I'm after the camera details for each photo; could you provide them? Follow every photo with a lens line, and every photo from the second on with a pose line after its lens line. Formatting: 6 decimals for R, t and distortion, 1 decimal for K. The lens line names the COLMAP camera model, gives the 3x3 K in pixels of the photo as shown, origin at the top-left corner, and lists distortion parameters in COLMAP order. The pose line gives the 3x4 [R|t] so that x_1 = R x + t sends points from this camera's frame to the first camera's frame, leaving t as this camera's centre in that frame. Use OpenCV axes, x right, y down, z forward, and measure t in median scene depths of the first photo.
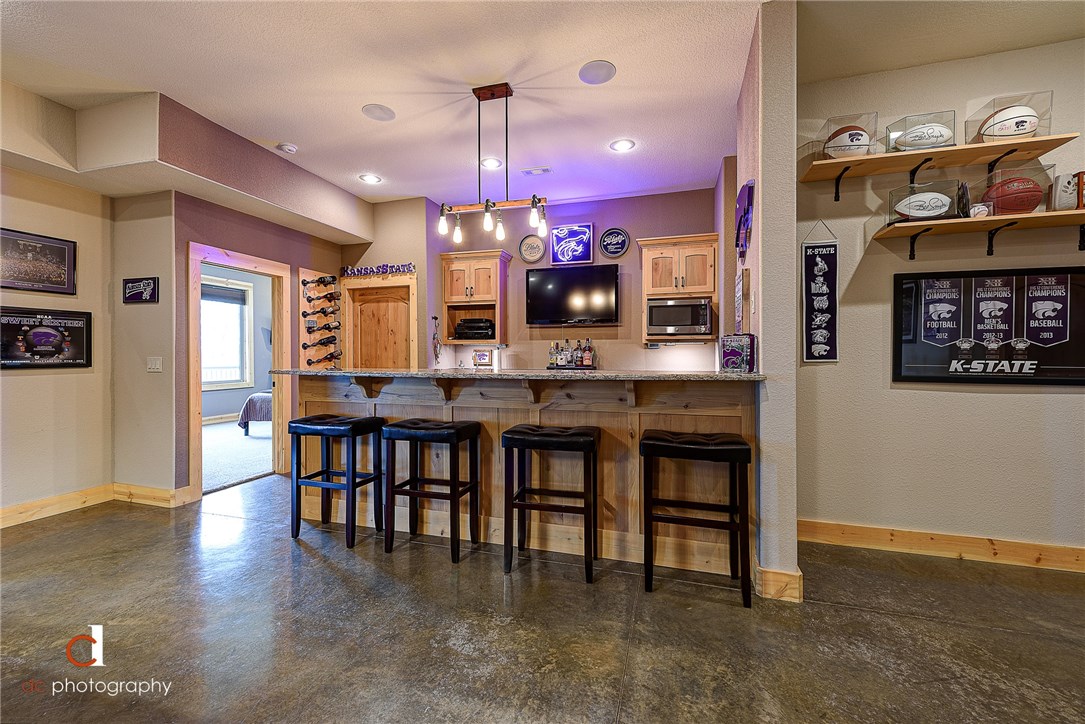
lens RADIAL K [[425.1, 0, 545.0], [0, 425.1, 358.9], [0, 0, 1]] dist [-0.000598, -0.001534]
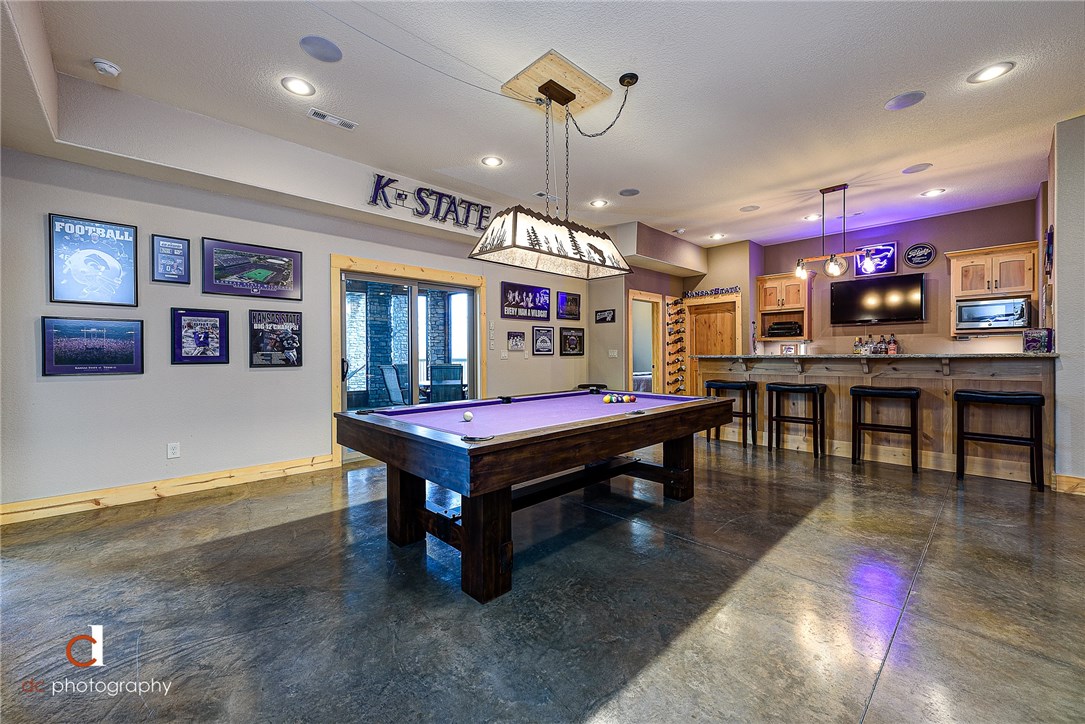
lens RADIAL K [[425.1, 0, 536.3], [0, 425.1, 360.6], [0, 0, 1]] dist [-0.000598, -0.001534]
pose [[0.861653, 0.001580, -0.507495, -0.220629], [0.001242, 0.999986, 0.005222, 0.031350], [0.507496, -0.005130, 0.861639, -0.813393]]
